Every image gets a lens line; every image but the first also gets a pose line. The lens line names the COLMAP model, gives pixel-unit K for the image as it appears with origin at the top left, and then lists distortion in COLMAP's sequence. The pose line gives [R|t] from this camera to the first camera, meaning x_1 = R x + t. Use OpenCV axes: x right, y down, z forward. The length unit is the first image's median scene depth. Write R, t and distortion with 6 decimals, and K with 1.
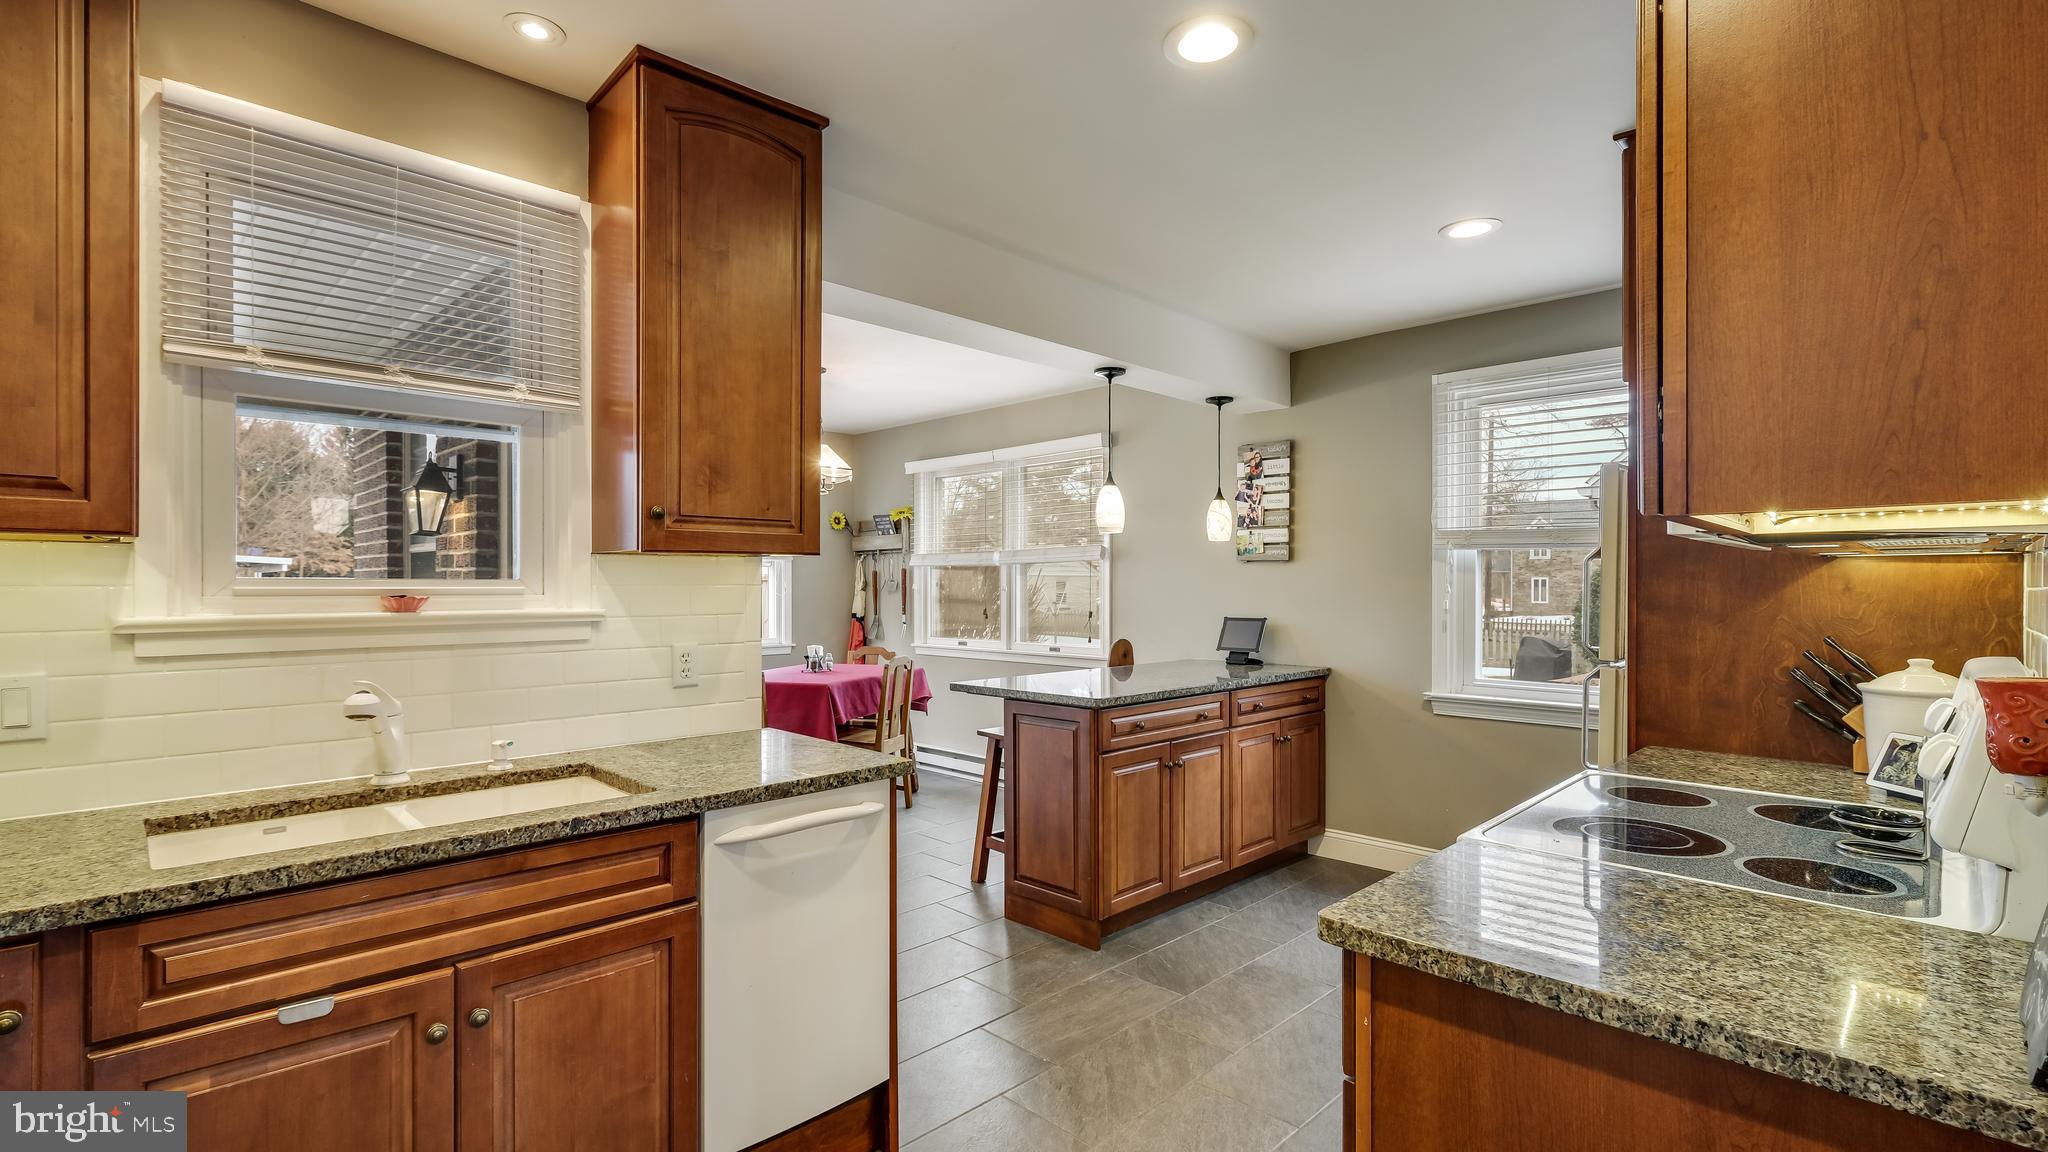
lens RADIAL K [[937.4, 0, 1007.4], [0, 937.4, 588.4], [0, 0, 1]] dist [-0.000239, 0.001551]
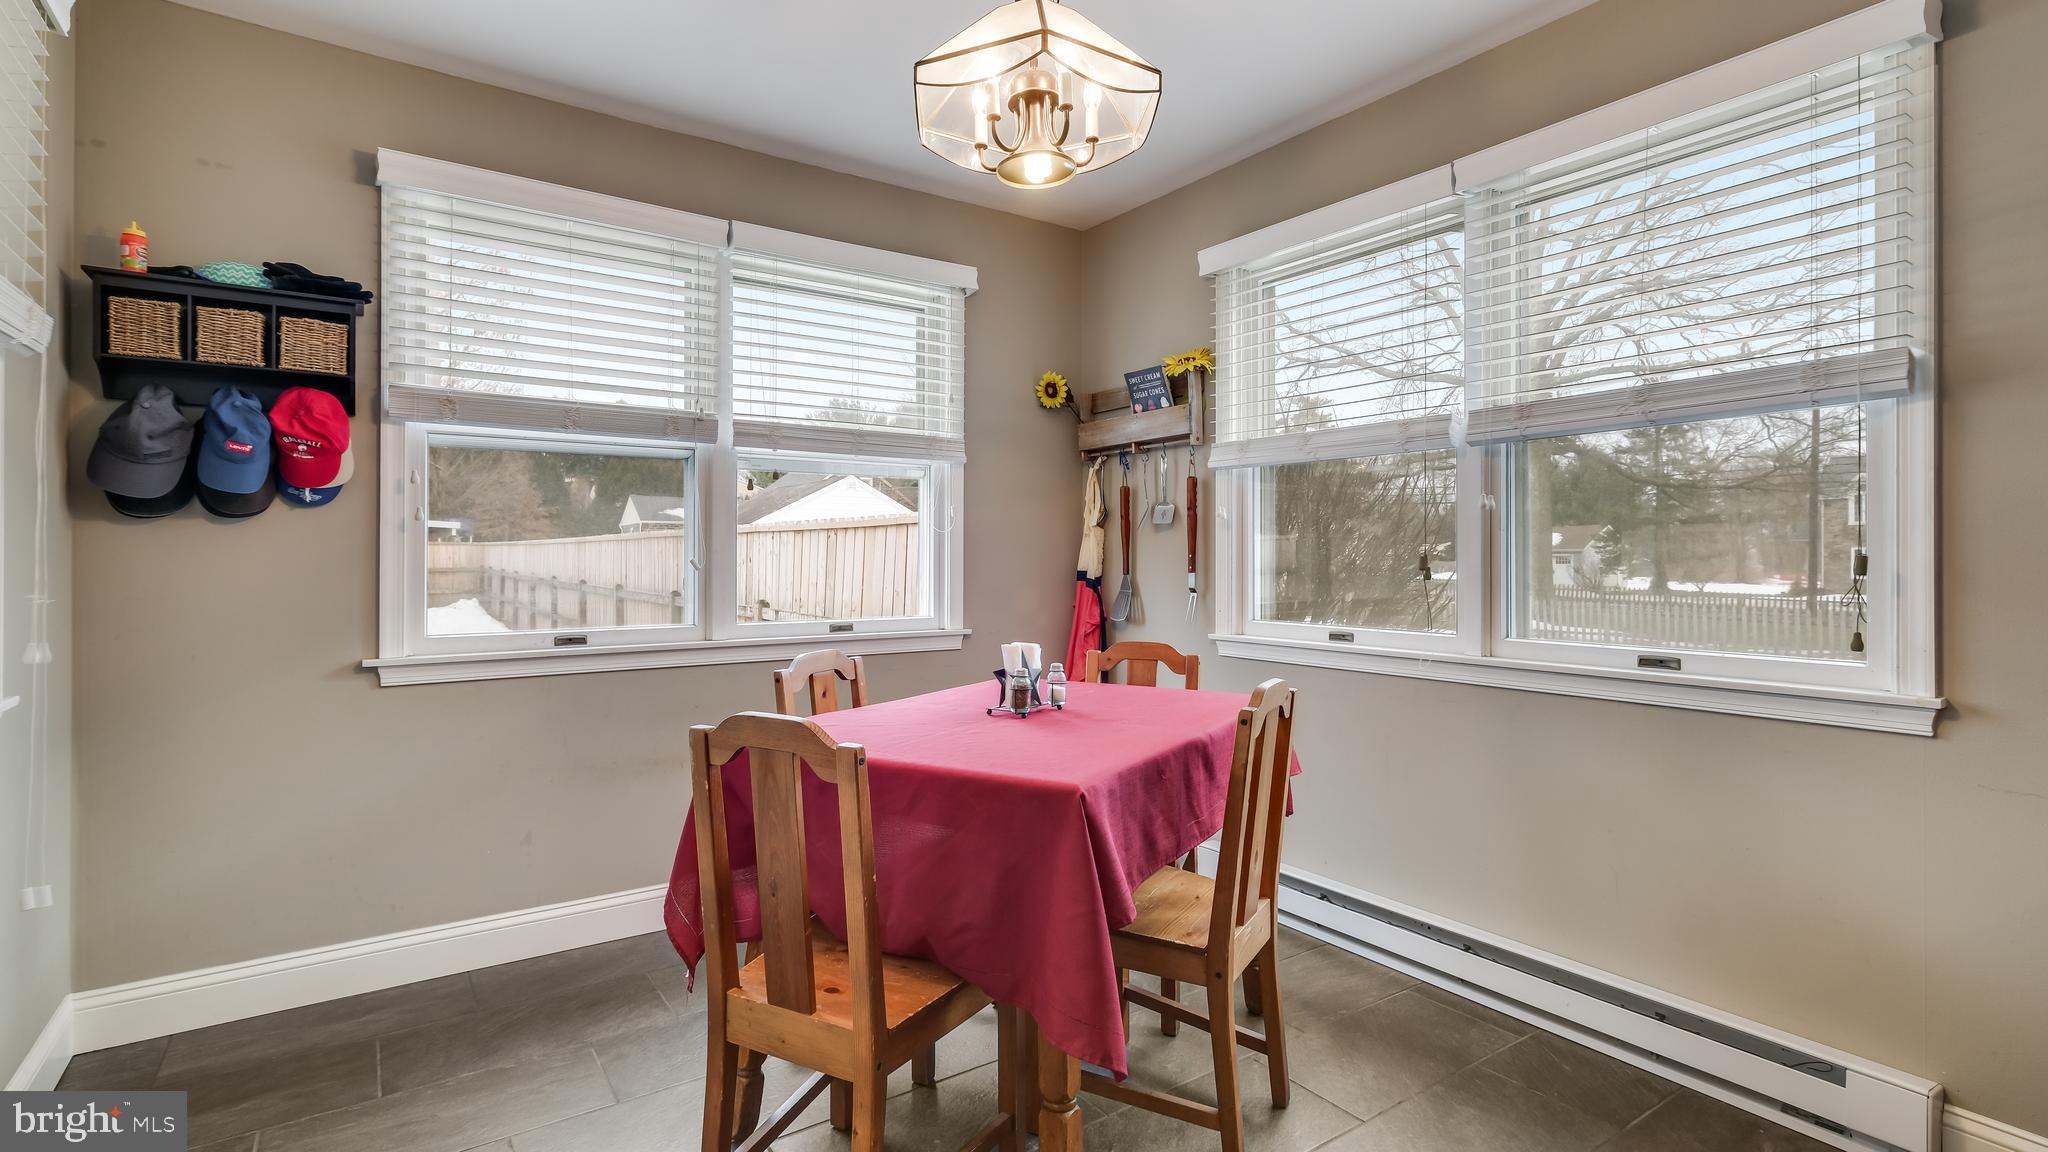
lens RADIAL K [[937.4, 0, 1016.2], [0, 937.4, 554.6], [0, 0, 1]] dist [-0.000239, 0.001551]
pose [[0.985332, 0.002484, -0.170630, -0.170869], [-0.003843, 0.999963, -0.007635, 0.033098], [0.170605, 0.008179, 0.985306, 0.747049]]
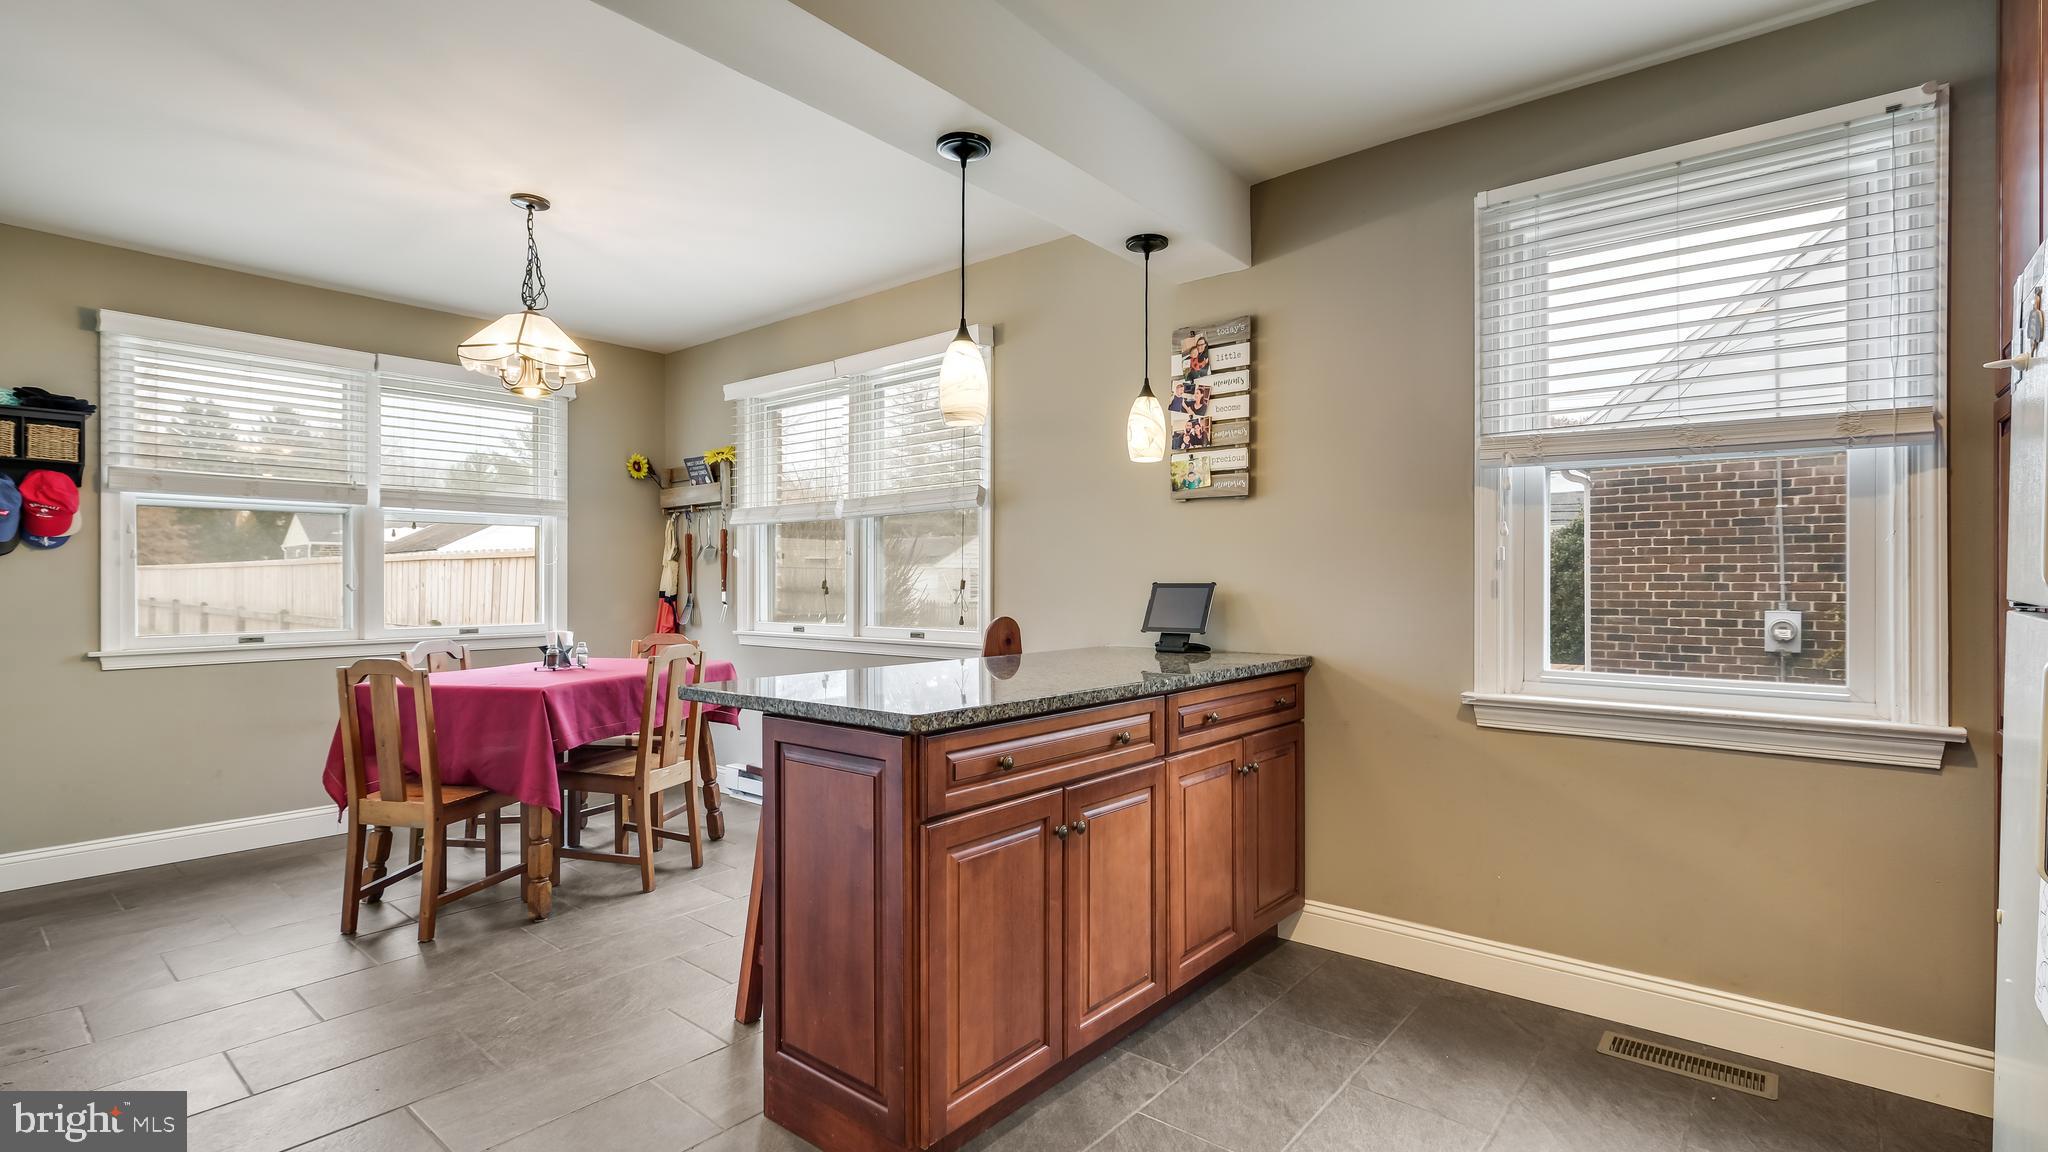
lens RADIAL K [[937.4, 0, 1019.3], [0, 937.4, 582.4], [0, 0, 1]] dist [-0.000239, 0.001551]
pose [[0.995434, 0.000584, 0.095448, 0.074358], [-0.000203, 0.999992, -0.004003, 0.034483], [-0.095450, 0.003965, 0.995426, 0.352339]]
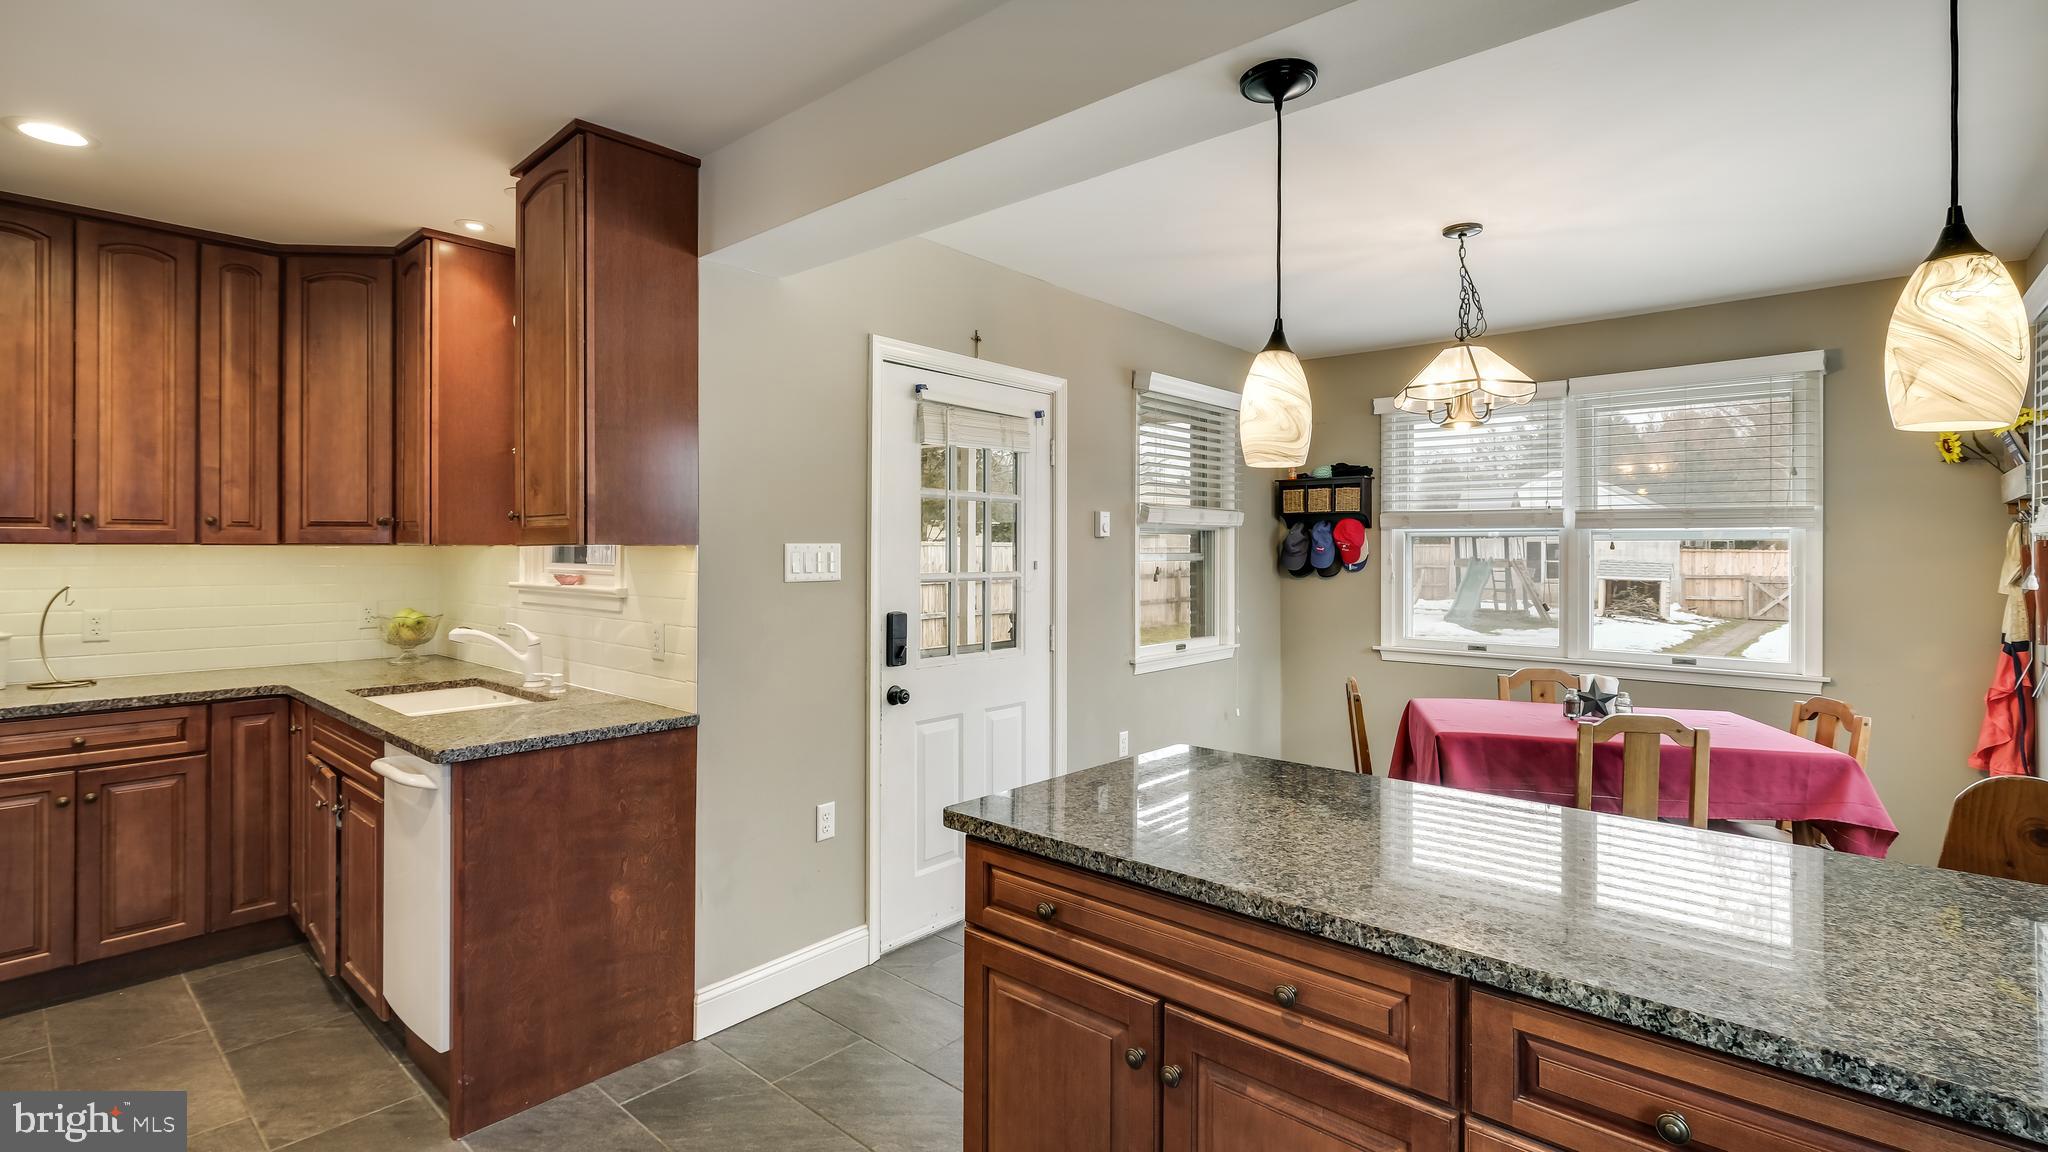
lens RADIAL K [[937.4, 0, 1012.7], [0, 937.4, 550.5], [0, 0, 1]] dist [-0.000239, 0.001551]
pose [[0.066186, 0.000686, -0.997807, 0.432951], [-0.010621, 0.999944, -0.000017, -0.016454], [0.997751, 0.010599, 0.066190, 0.713336]]
